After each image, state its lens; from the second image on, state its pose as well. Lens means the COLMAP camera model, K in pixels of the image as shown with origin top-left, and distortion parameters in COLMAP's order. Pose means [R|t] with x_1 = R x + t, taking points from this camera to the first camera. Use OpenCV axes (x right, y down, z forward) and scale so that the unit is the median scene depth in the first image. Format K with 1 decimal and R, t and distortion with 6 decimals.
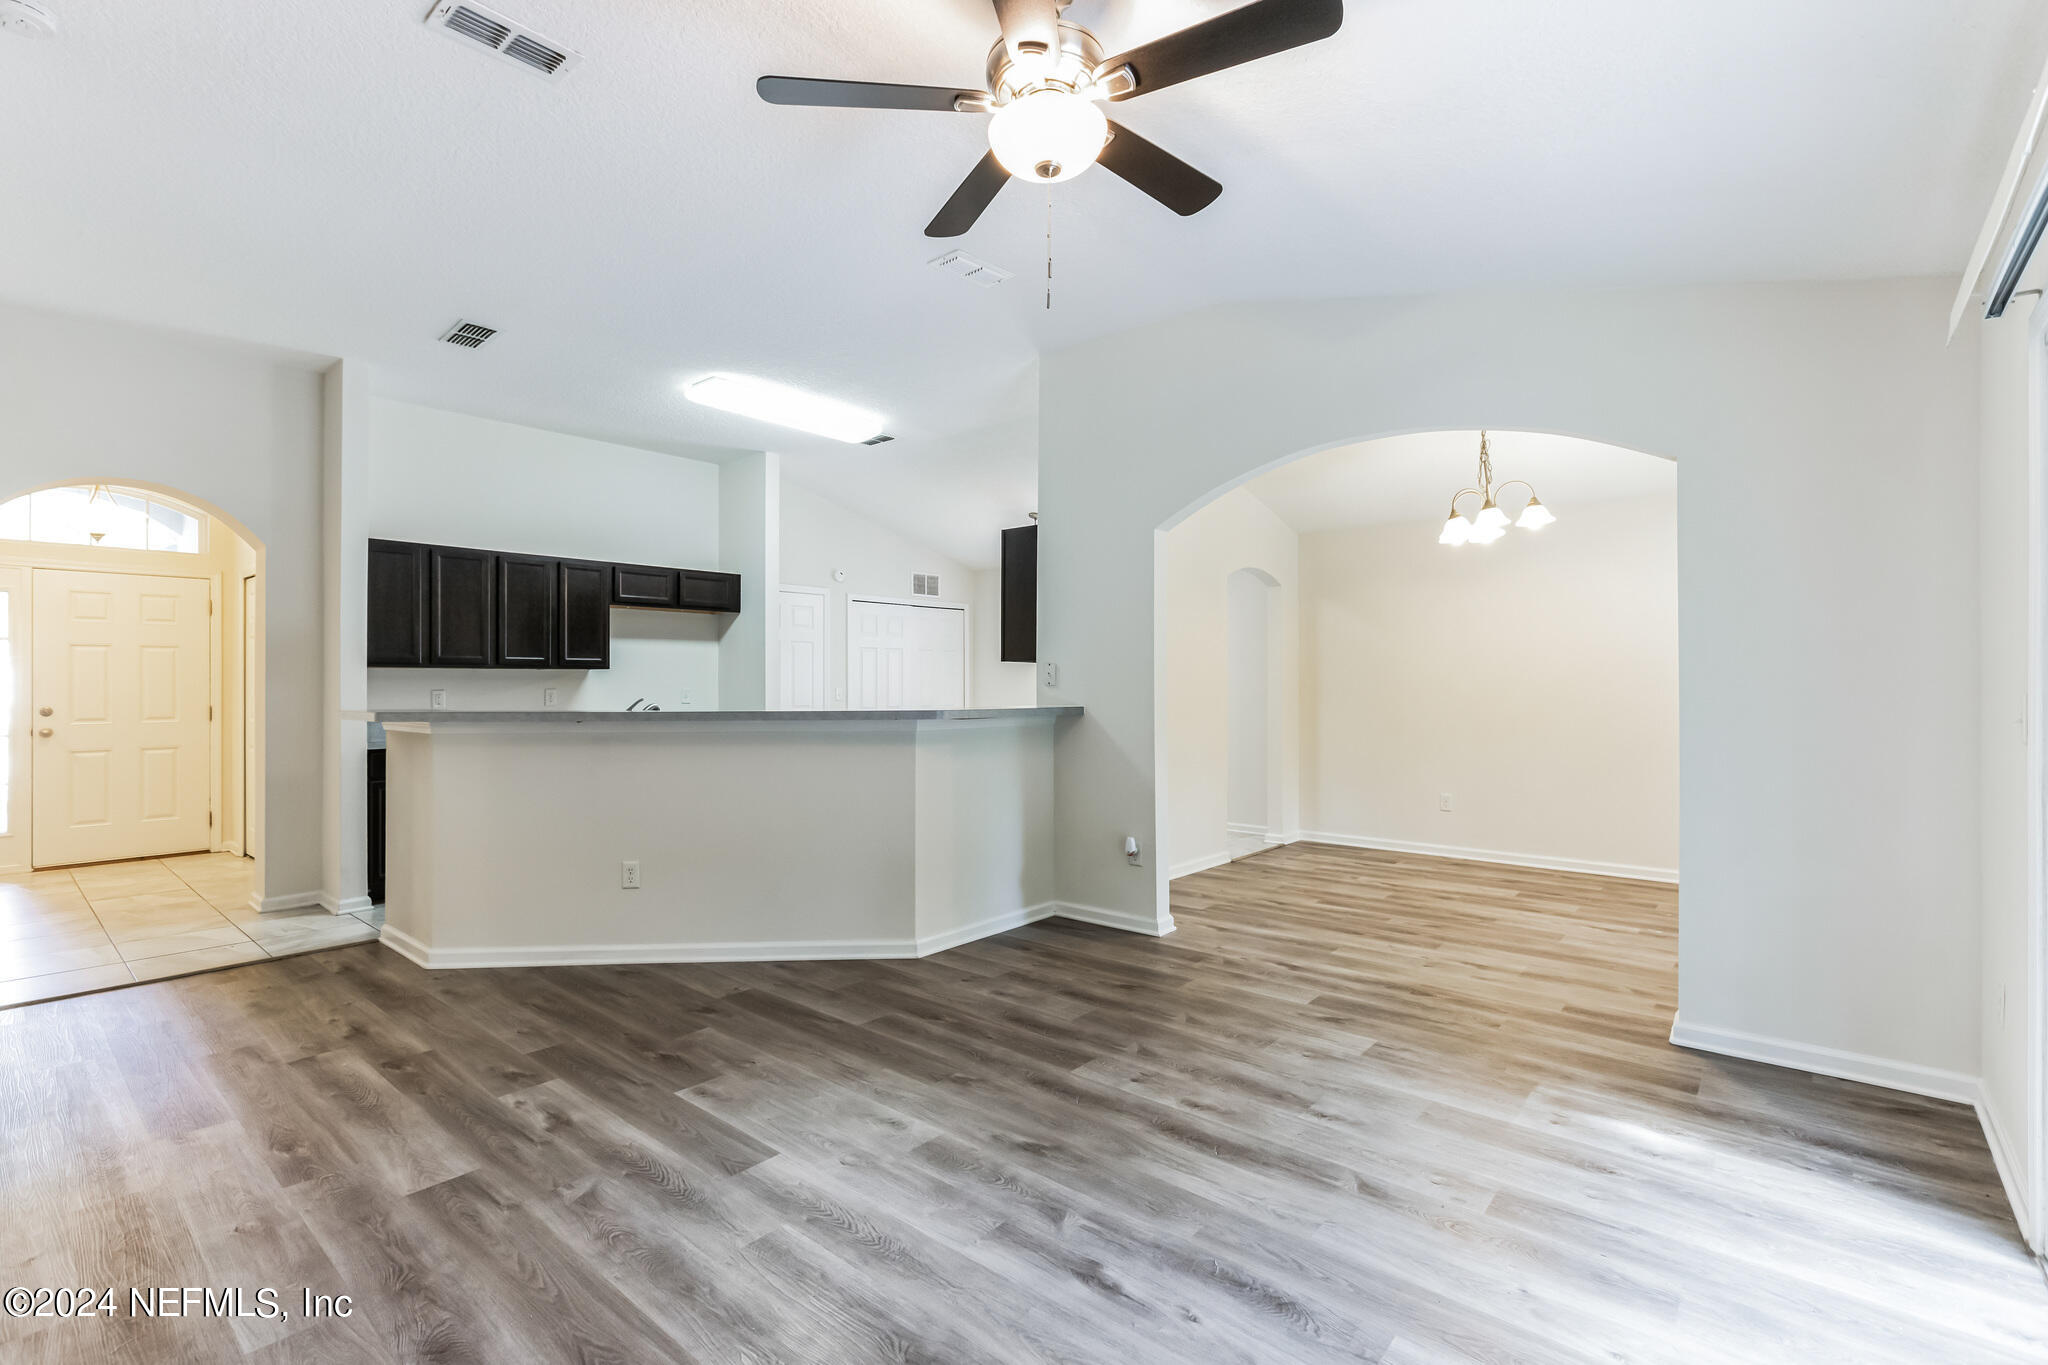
lens RADIAL K [[920.0, 0, 1015.1], [0, 920.0, 687.6], [0, 0, 1]] dist [0.000879, -0.000355]
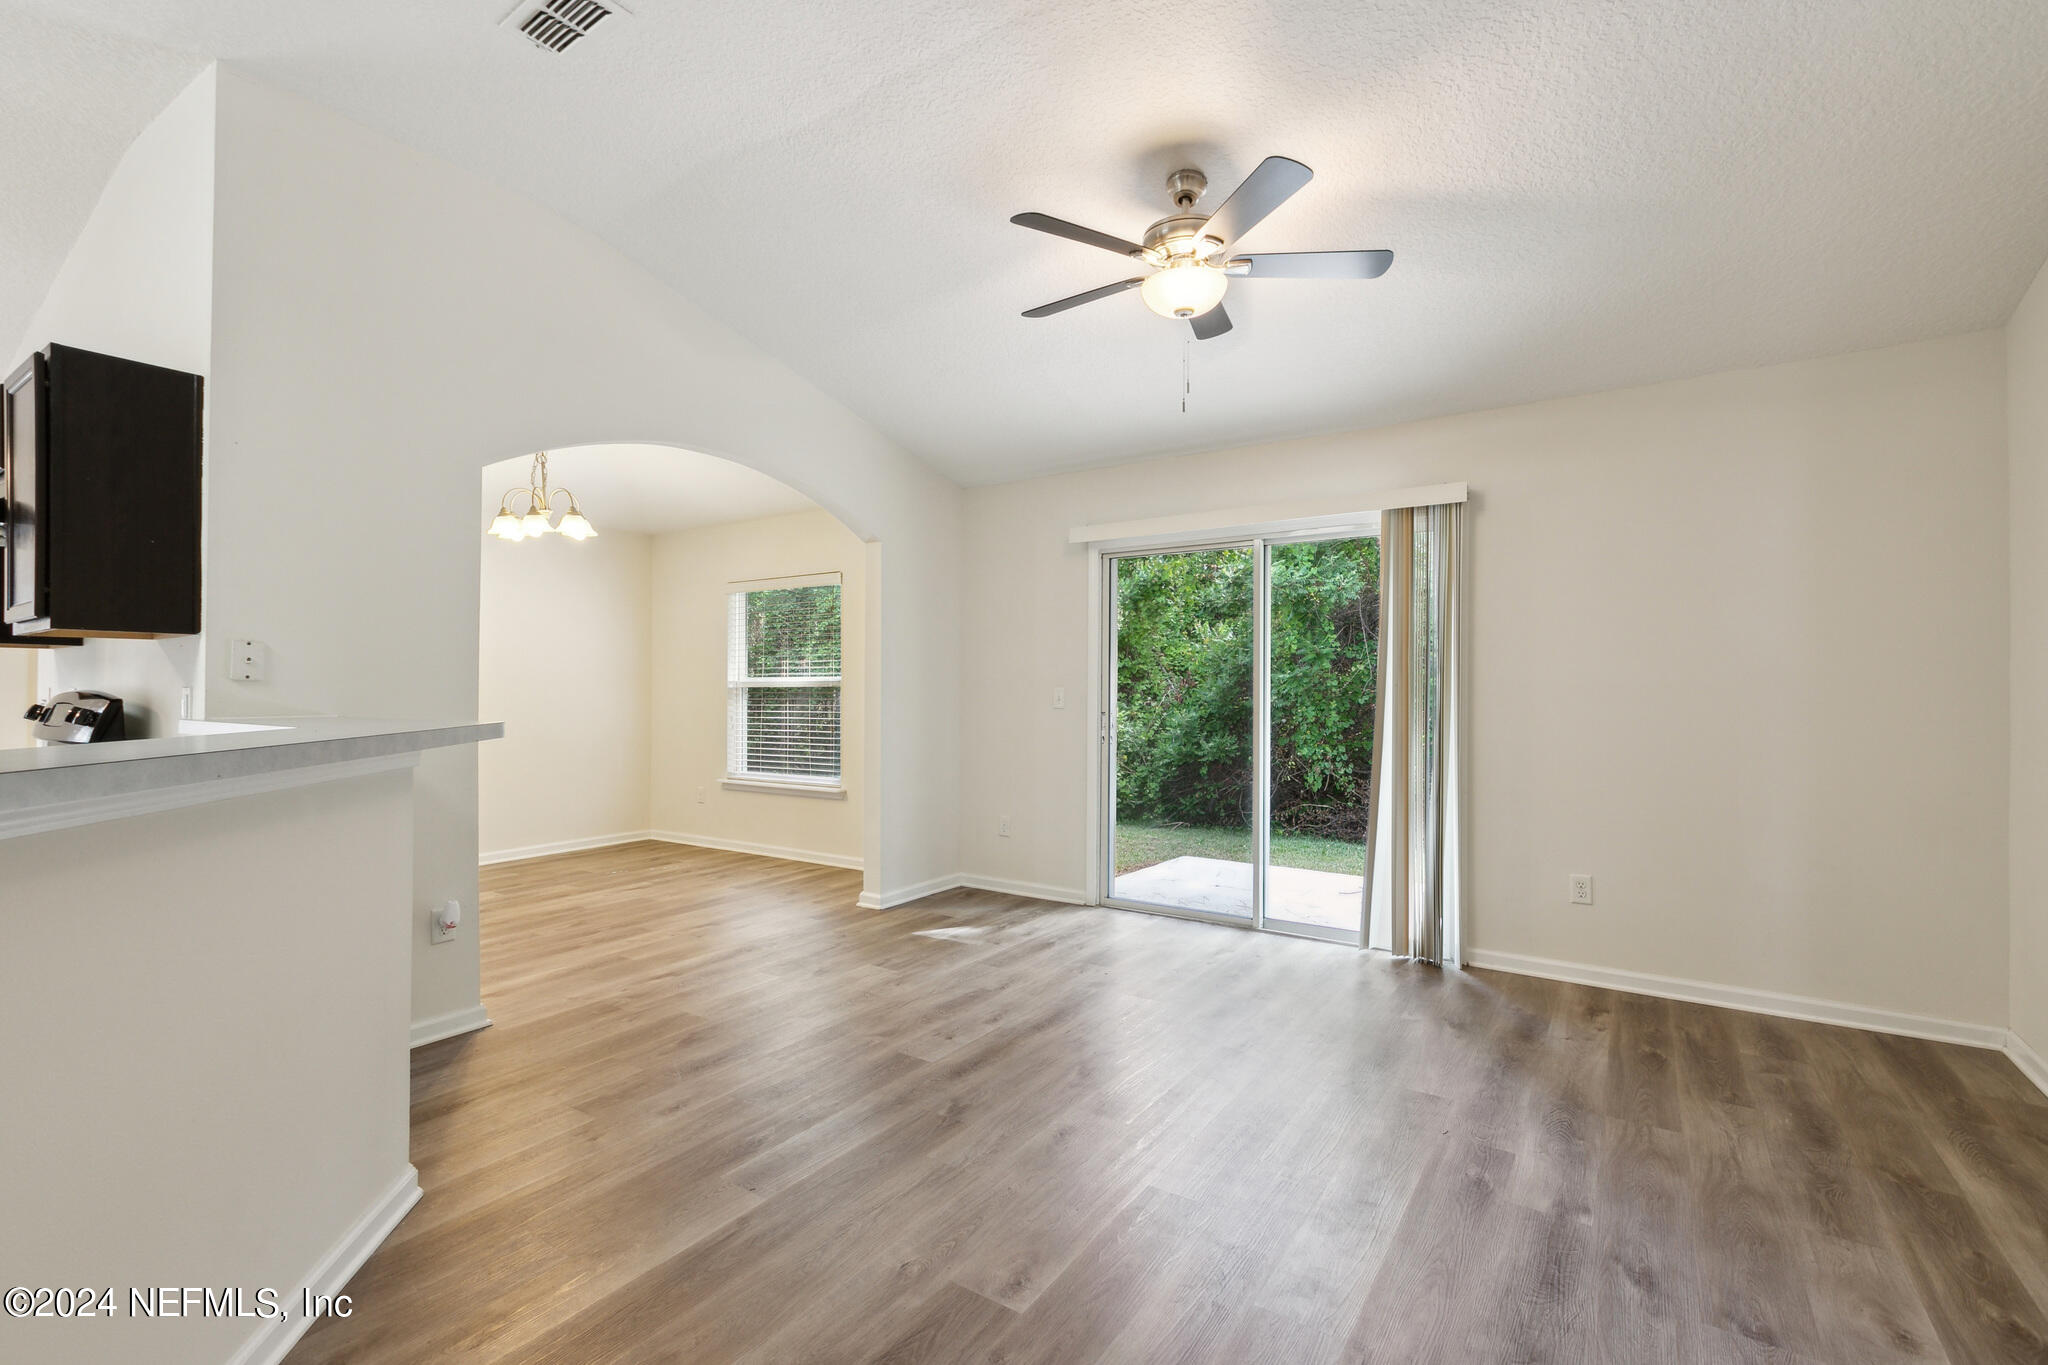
lens RADIAL K [[898.3, 0, 1024.0], [0, 898.3, 682.5], [0, 0, 1]] dist [-0.000947, -0.000128]
pose [[-0.104845, 0.005972, 0.994471, -0.896650], [0.008100, 0.999954, -0.005151, 0.004697], [-0.994456, 0.007515, -0.104888, 0.956770]]
